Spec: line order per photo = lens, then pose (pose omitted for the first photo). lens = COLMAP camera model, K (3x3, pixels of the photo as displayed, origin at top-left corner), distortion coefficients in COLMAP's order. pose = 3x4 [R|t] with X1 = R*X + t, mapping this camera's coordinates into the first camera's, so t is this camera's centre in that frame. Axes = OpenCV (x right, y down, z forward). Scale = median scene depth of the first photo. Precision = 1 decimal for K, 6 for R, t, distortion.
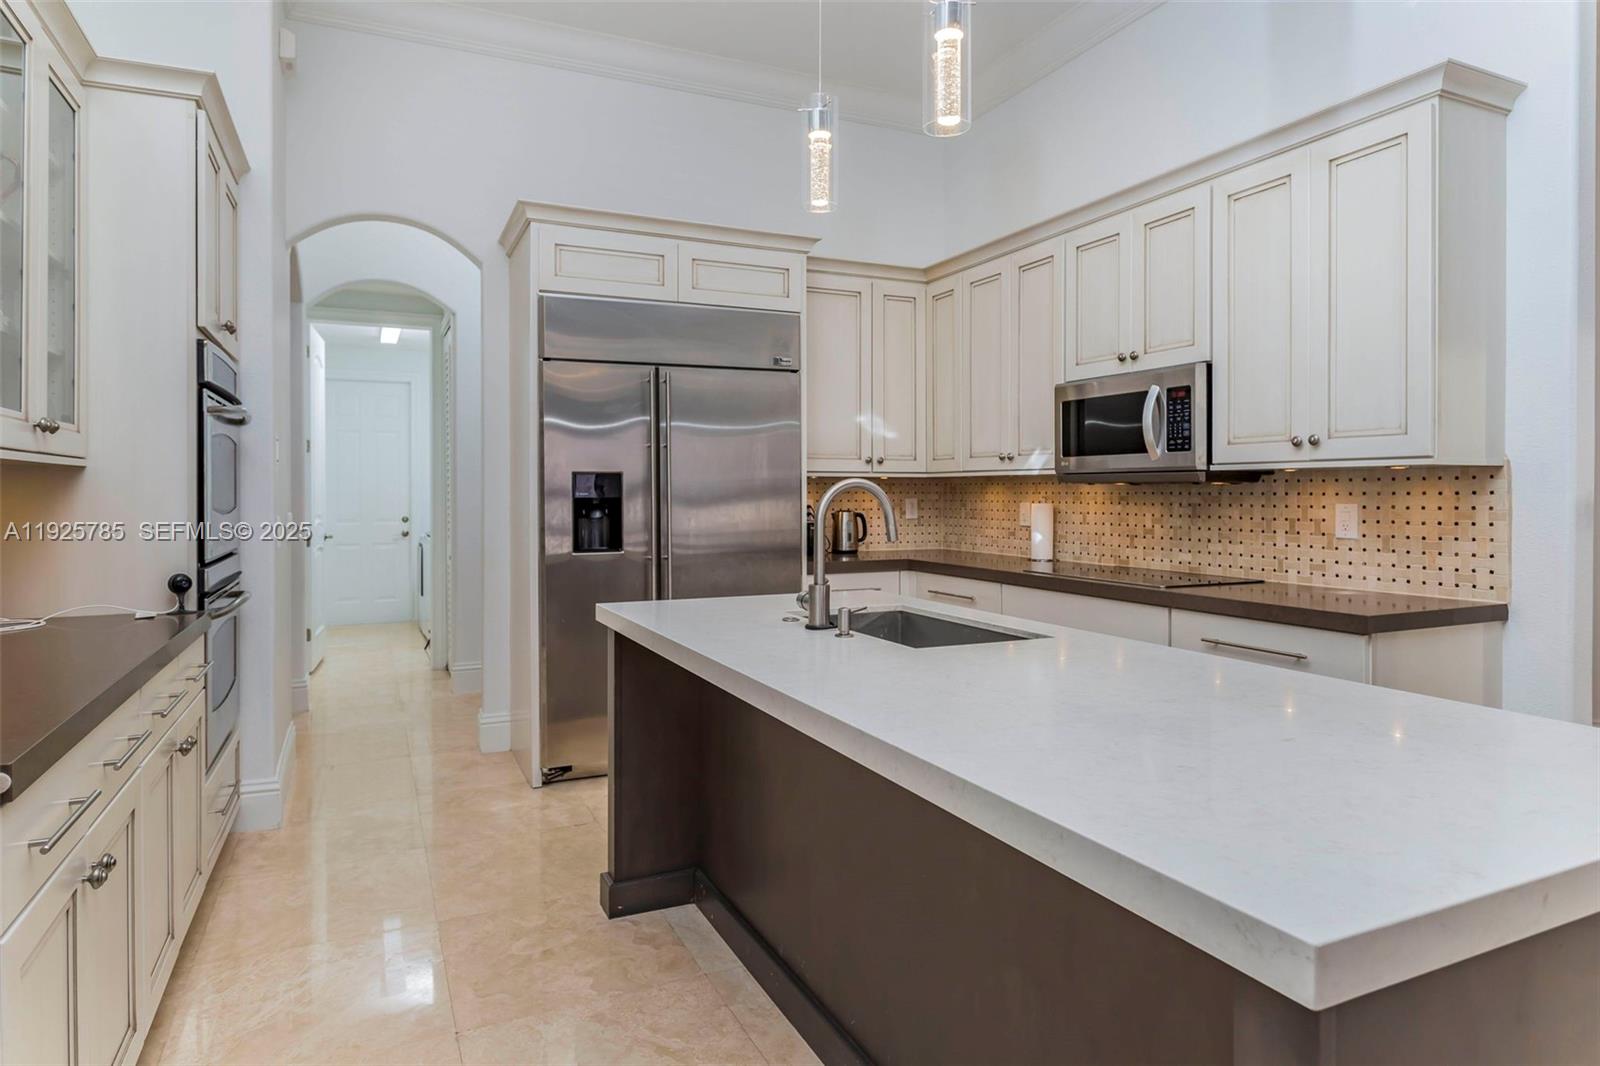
lens RADIAL K [[915.5, 0, 795.8], [0, 915.5, 496.7], [0, 0, 1]] dist [0.021147, 0.000125]
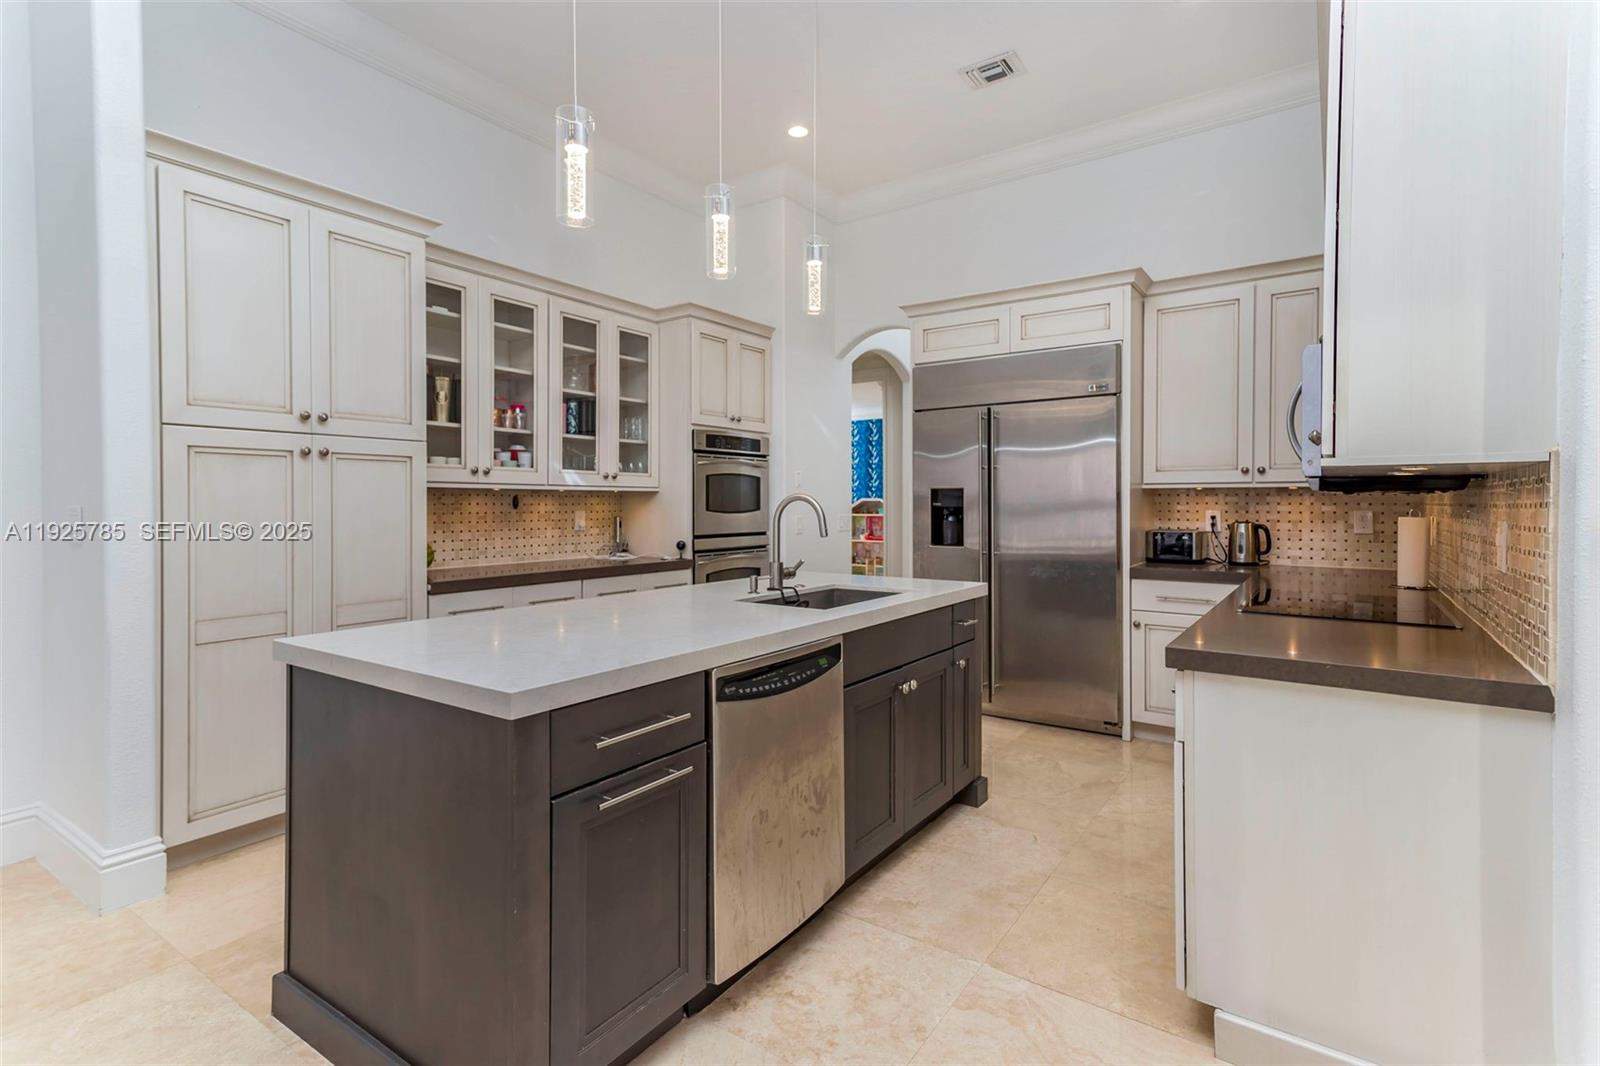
lens RADIAL K [[783.1, 0, 798.1], [0, 783.1, 498.0], [0, 0, 1]] dist [0.016162, 0.000641]
pose [[0.508657, -0.003662, -0.860961, 0.664553], [-0.003780, 0.999972, -0.006487, -0.003810], [0.860961, 0.006554, 0.508629, 0.201092]]
